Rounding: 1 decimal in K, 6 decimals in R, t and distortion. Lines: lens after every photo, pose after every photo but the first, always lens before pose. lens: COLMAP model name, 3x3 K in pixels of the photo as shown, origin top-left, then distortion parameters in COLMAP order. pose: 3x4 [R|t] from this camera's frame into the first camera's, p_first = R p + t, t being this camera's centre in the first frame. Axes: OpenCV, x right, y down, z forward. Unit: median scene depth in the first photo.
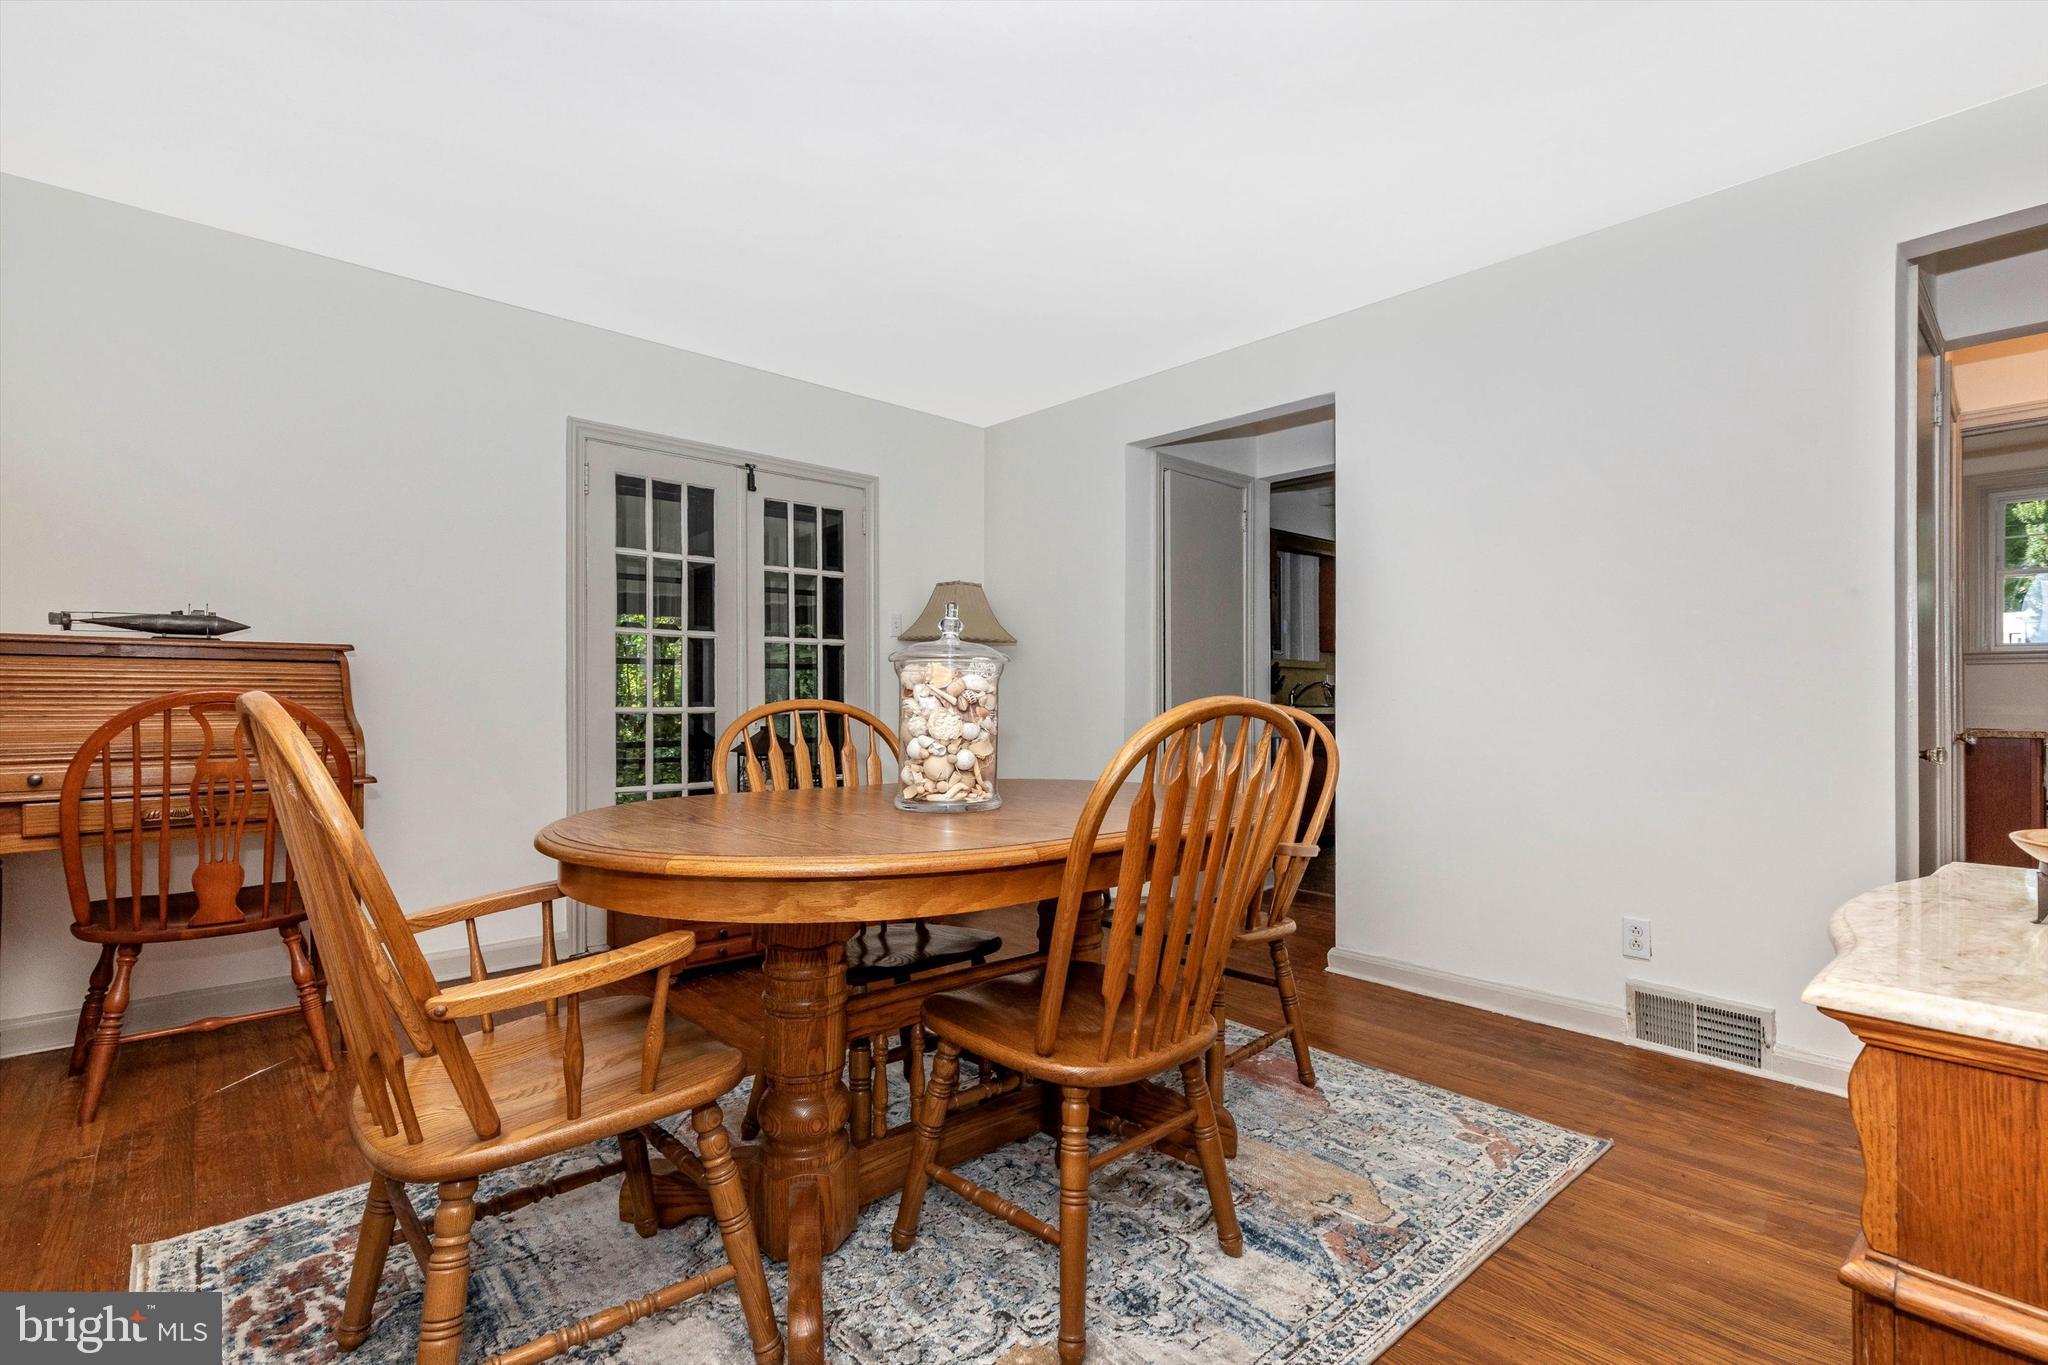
lens RADIAL K [[940.7, 0, 1036.8], [0, 940.7, 688.6], [0, 0, 1]] dist [0.002712, -0.000127]
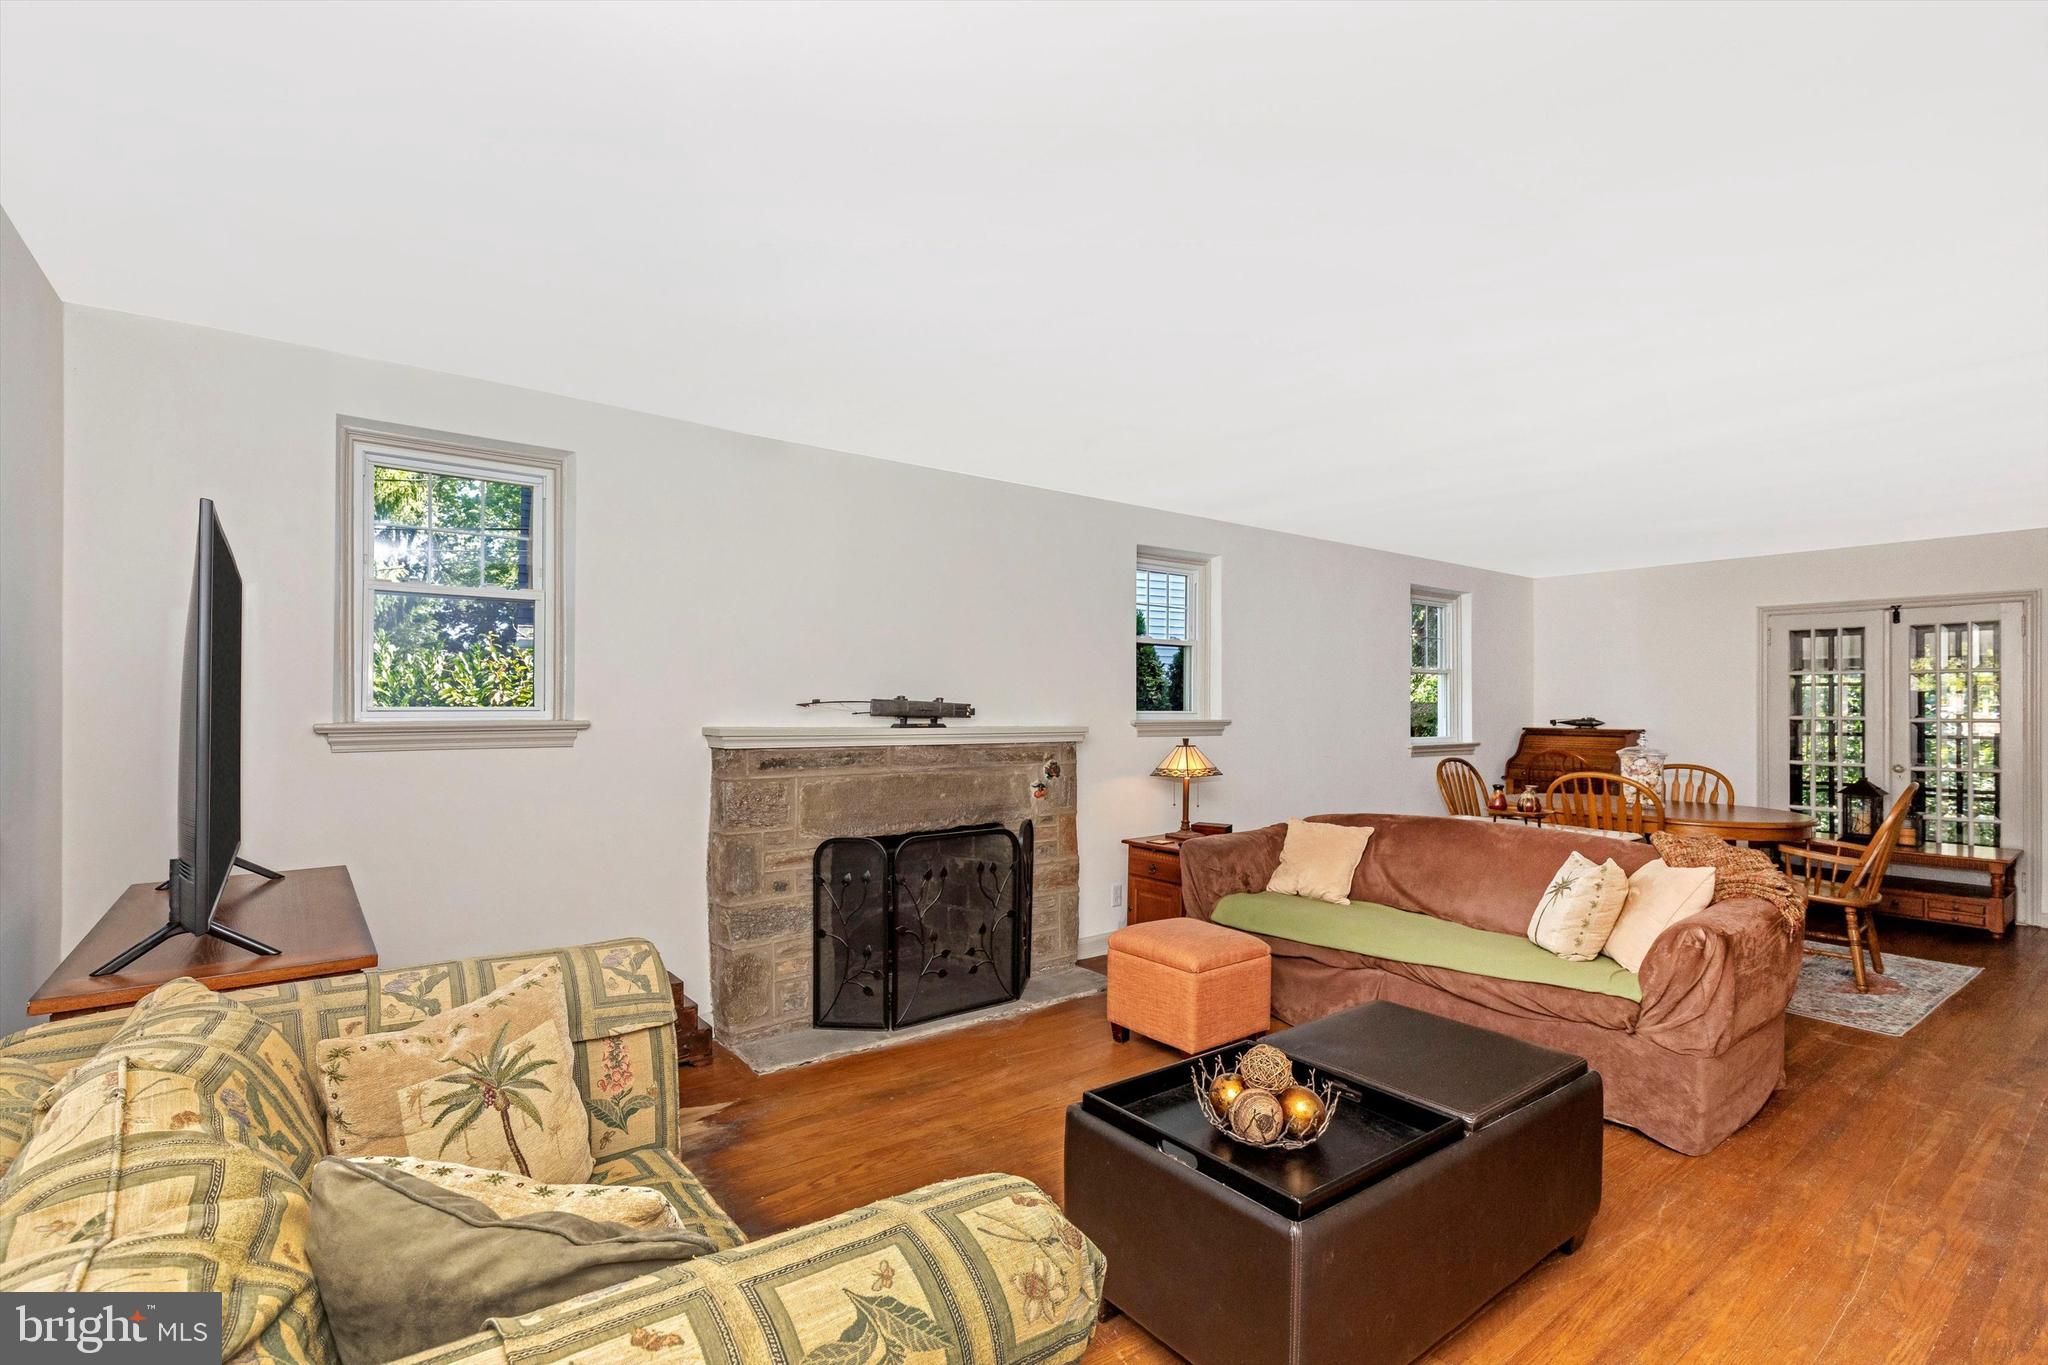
lens RADIAL K [[938.2, 0, 1027.7], [0, 938.2, 703.2], [0, 0, 1]] dist [0.000774, 0.000000]
pose [[-0.085617, -0.006203, -0.996309, 1.437682], [0.005761, 0.999961, -0.006721, -0.085143], [0.996312, -0.006315, -0.085577, -0.284176]]
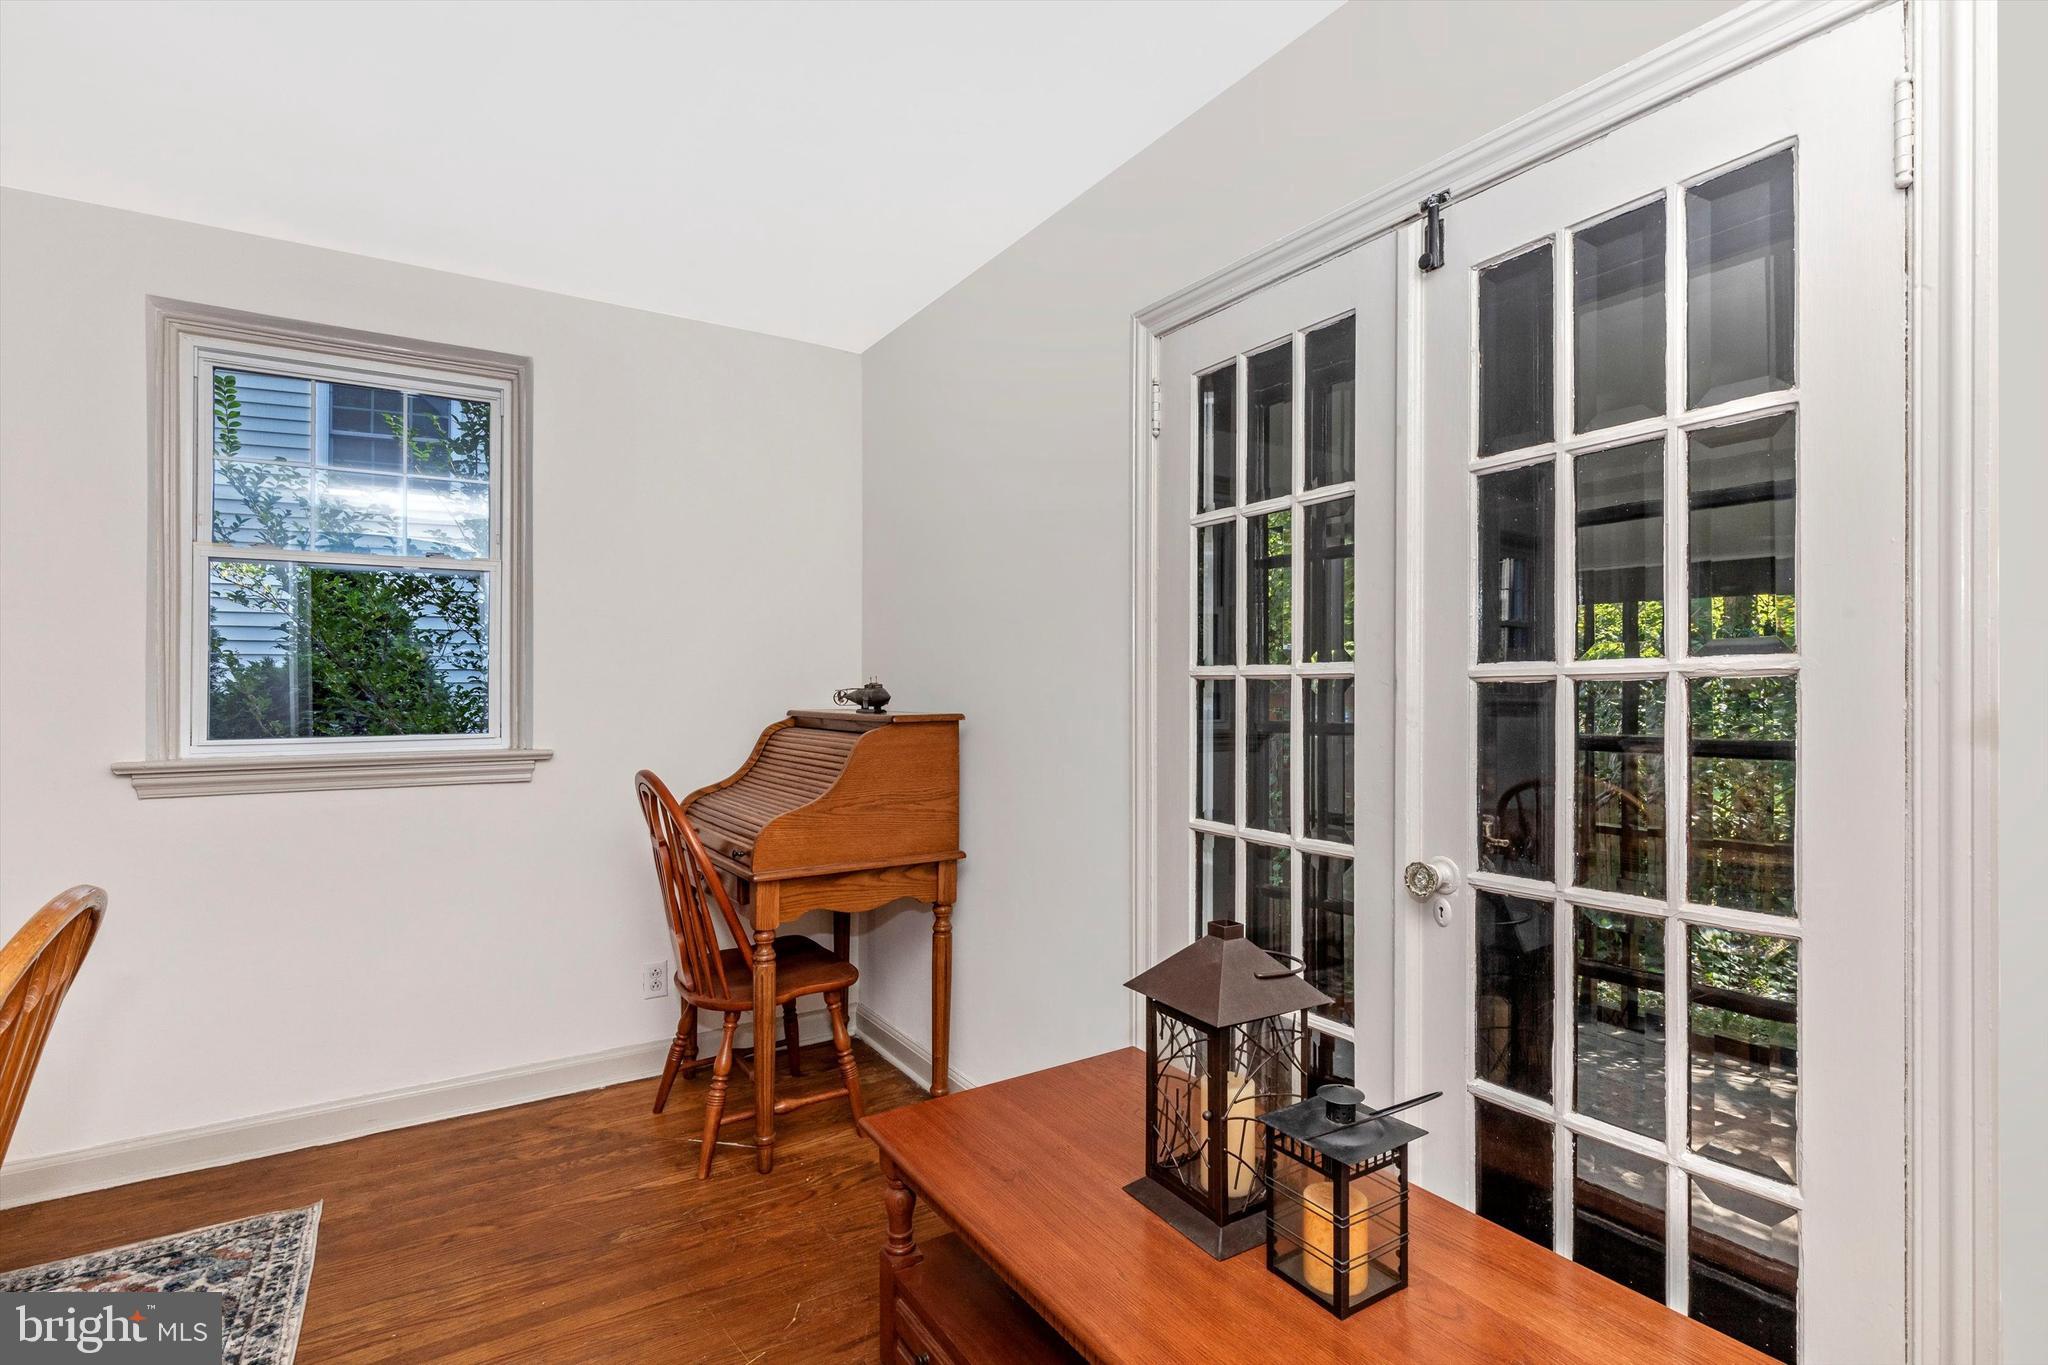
lens RADIAL K [[991.4, 0, 1021.4], [0, 991.4, 695.5], [0, 0, 1]] dist [0.006923, 0.000237]
pose [[-0.185601, -0.002687, -0.982621, 0.112274], [0.002824, 0.999991, -0.003268, -0.048643], [0.982621, -0.003382, -0.185592, 0.999309]]
